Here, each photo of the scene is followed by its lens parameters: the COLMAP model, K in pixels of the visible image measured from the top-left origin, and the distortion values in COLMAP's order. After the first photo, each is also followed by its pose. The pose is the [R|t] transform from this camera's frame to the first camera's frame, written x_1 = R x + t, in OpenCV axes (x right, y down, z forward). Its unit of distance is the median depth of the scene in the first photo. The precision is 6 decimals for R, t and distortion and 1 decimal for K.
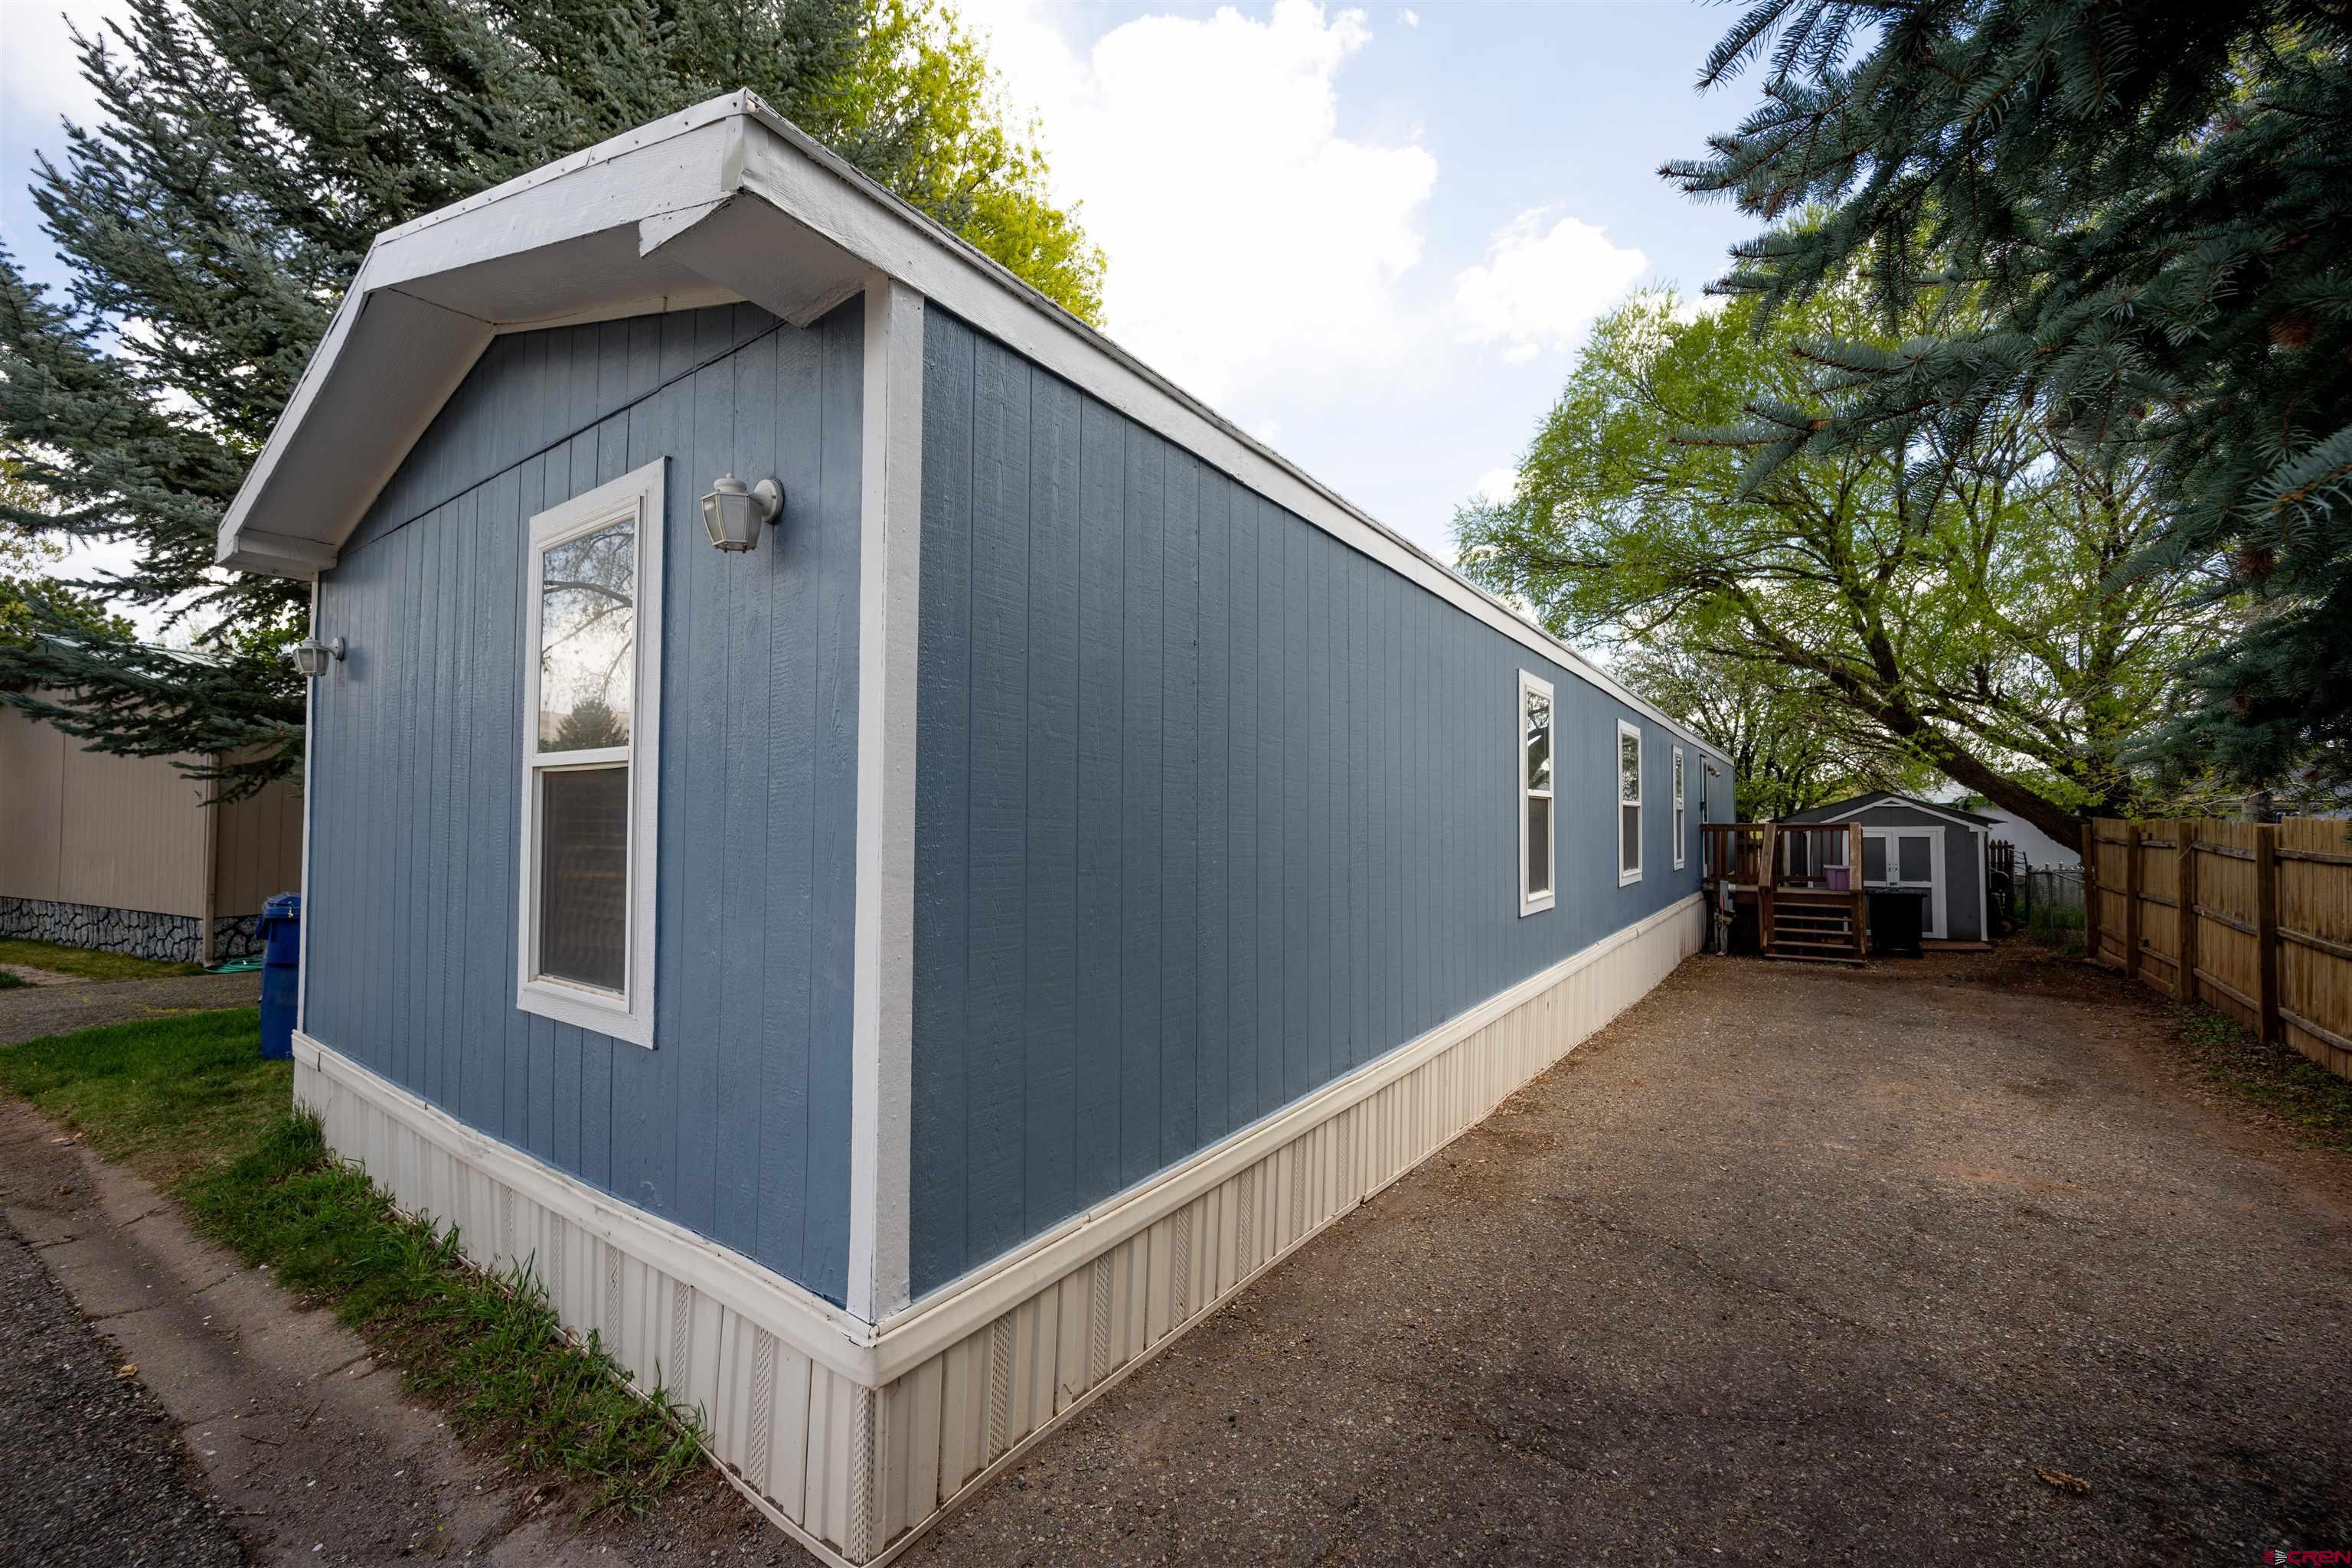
lens RADIAL K [[925.7, 0, 1177.0], [0, 925.7, 790.7], [0, 0, 1]] dist [-0.002302, 0.000746]
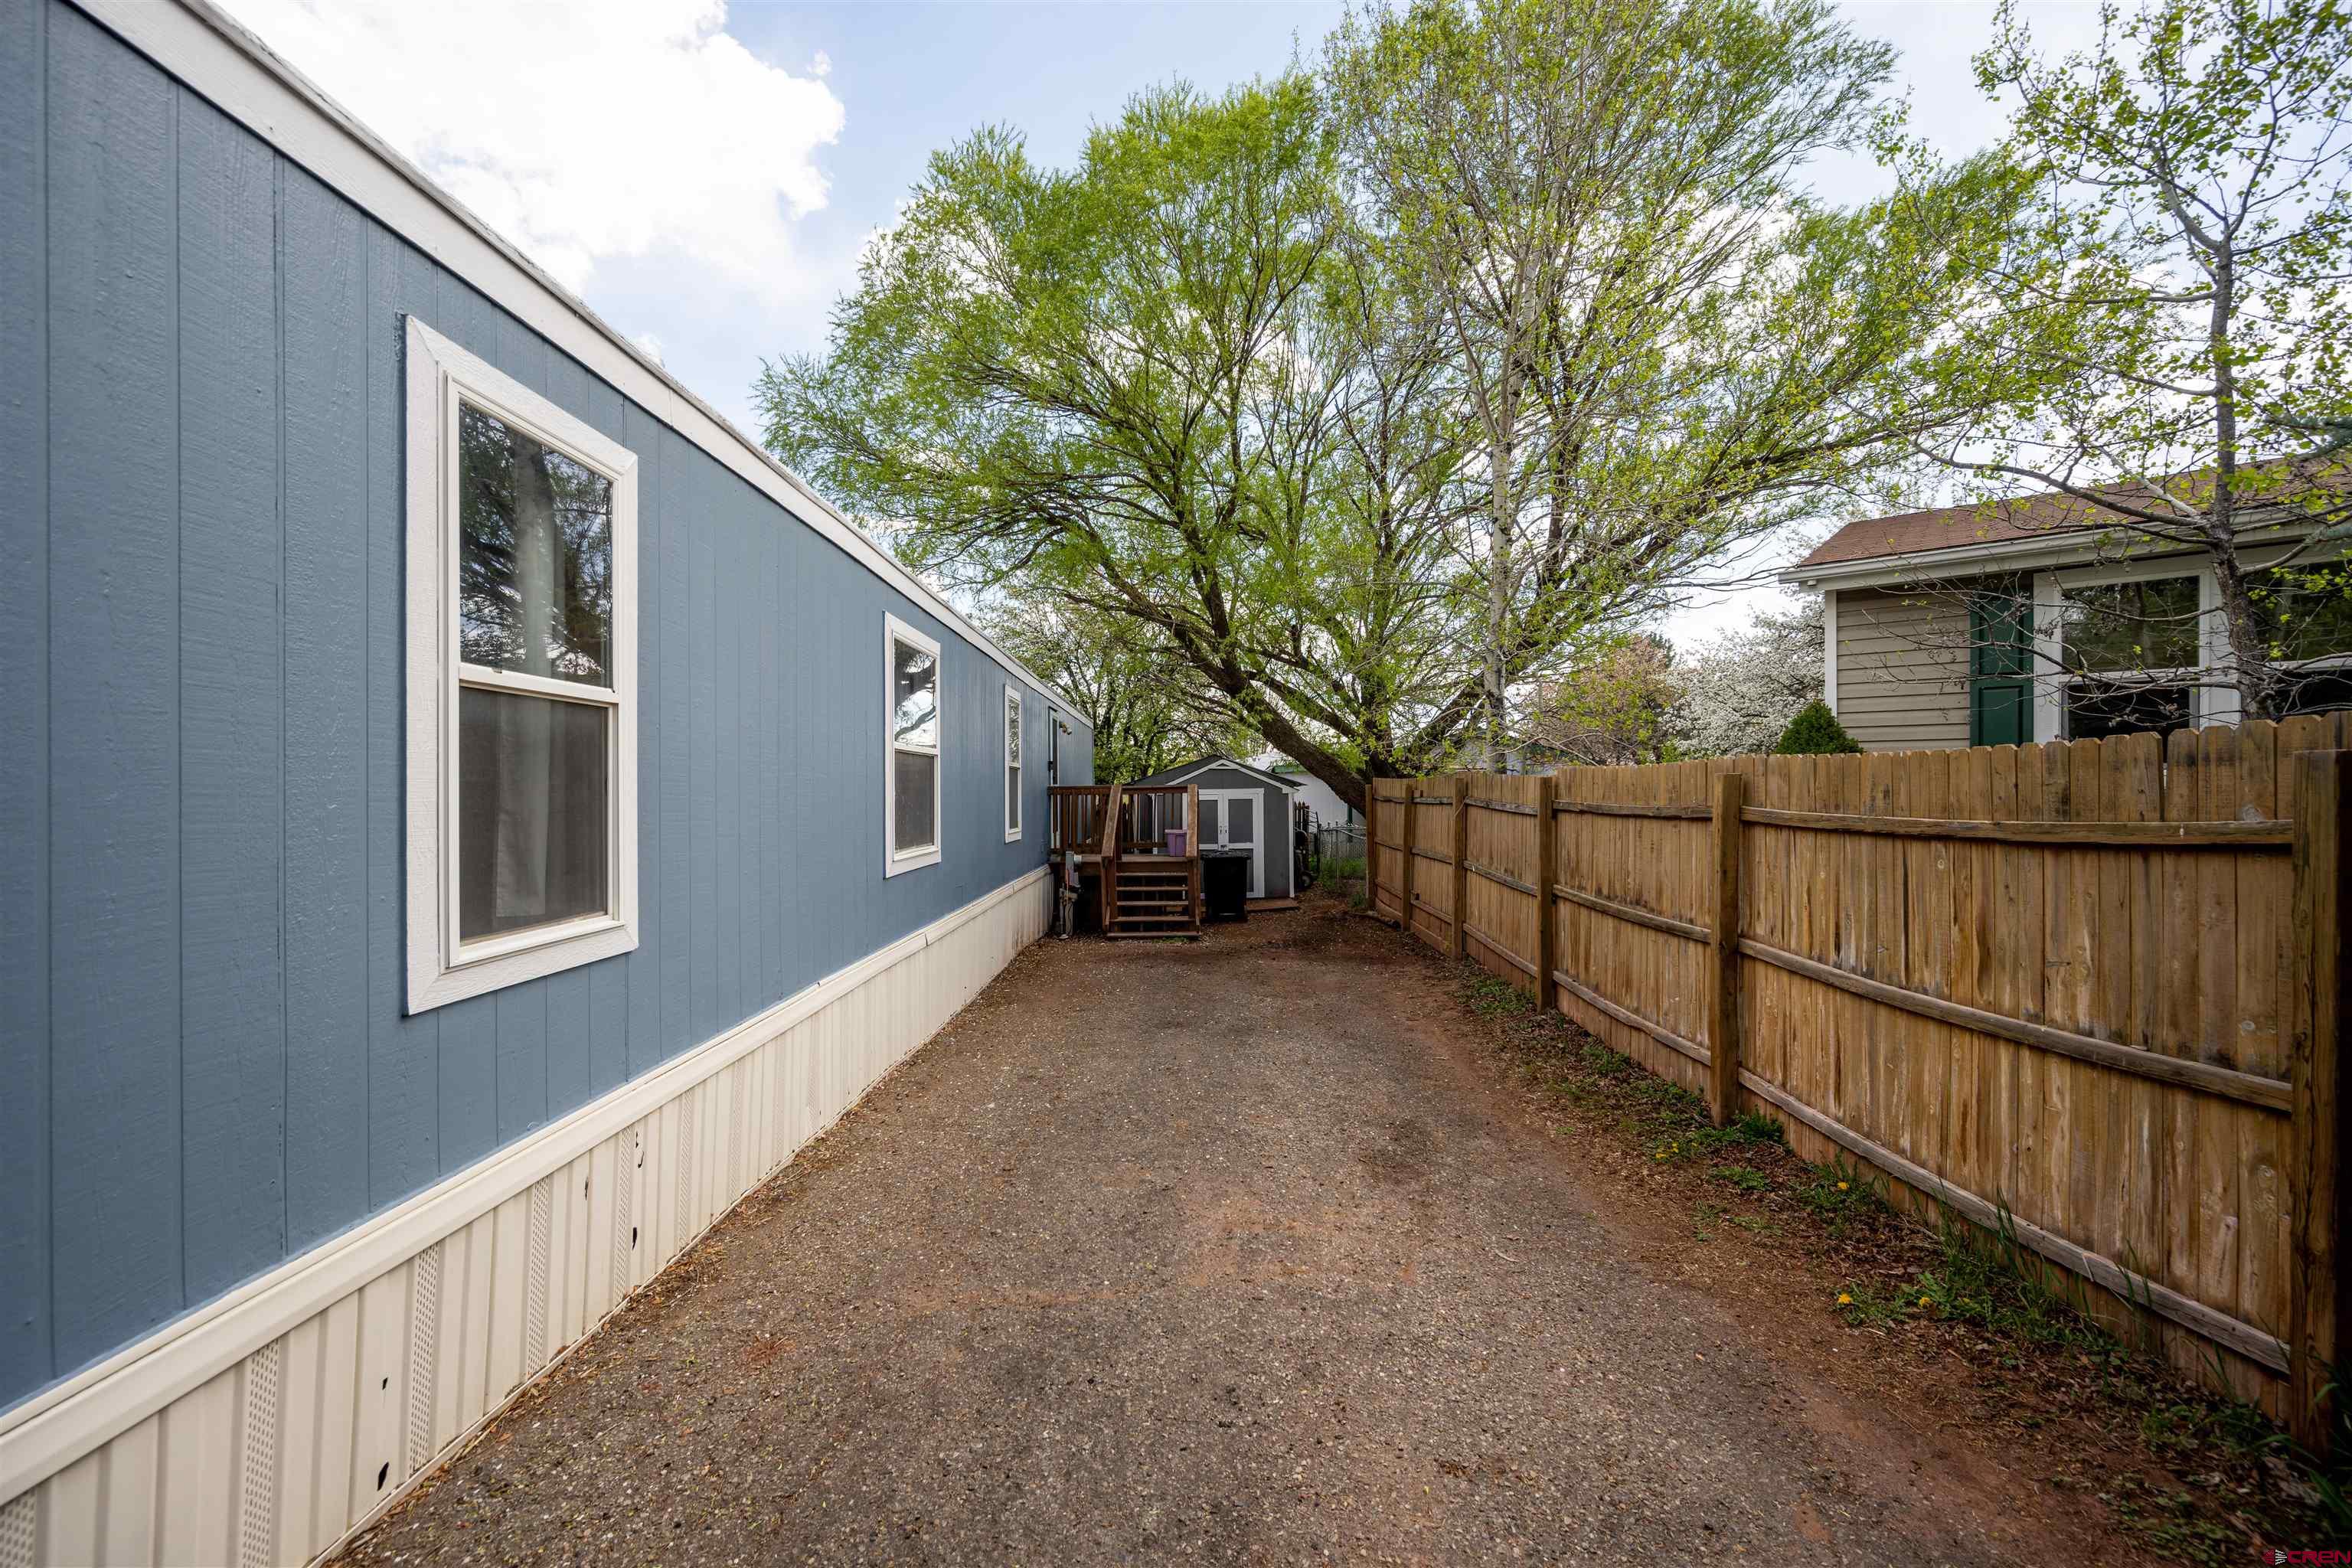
lens RADIAL K [[925.7, 0, 1176.9], [0, 925.7, 779.4], [0, 0, 1]] dist [-0.002302, 0.000746]
pose [[0.819475, -0.000024, 0.573116, 0.177864], [-0.010252, 0.999839, 0.014700, 0.016174], [-0.573024, -0.017922, 0.819343, 0.234088]]
